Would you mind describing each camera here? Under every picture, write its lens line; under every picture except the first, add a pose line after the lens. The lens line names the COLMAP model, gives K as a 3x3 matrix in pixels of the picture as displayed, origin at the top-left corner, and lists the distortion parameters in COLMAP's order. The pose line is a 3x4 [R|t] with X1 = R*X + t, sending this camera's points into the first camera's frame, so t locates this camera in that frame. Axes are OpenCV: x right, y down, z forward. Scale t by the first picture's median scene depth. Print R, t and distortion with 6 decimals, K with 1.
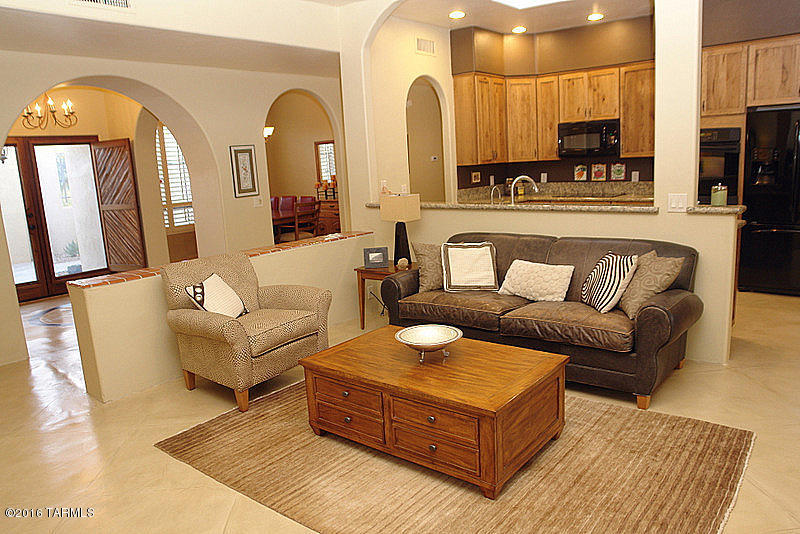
lens RADIAL K [[580.0, 0, 404.2], [0, 580.0, 263.0], [0, 0, 1]] dist [-0.091242, 0.064500]
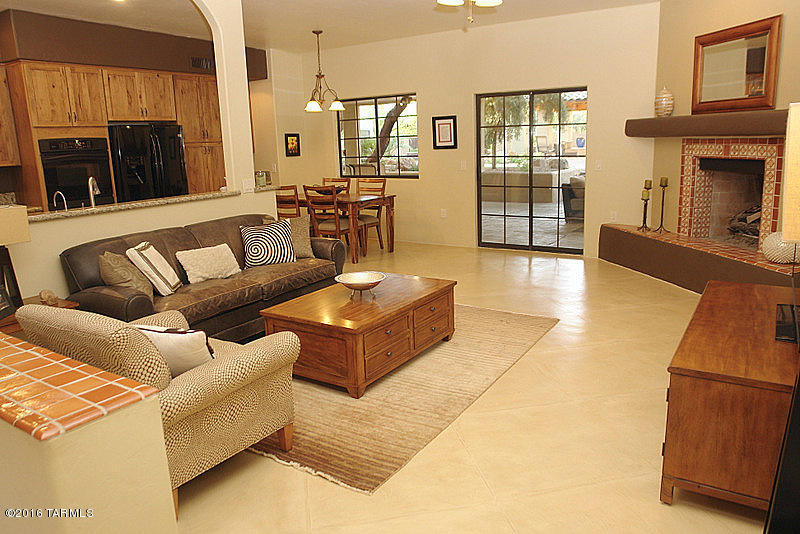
lens RADIAL K [[580.0, 0, 404.2], [0, 580.0, 263.0], [0, 0, 1]] dist [-0.091242, 0.064500]
pose [[-0.098098, -0.153332, 0.983294, -0.697800], [0.226928, 0.958582, 0.172118, -0.057365], [-0.968959, 0.240021, -0.059240, 0.564567]]
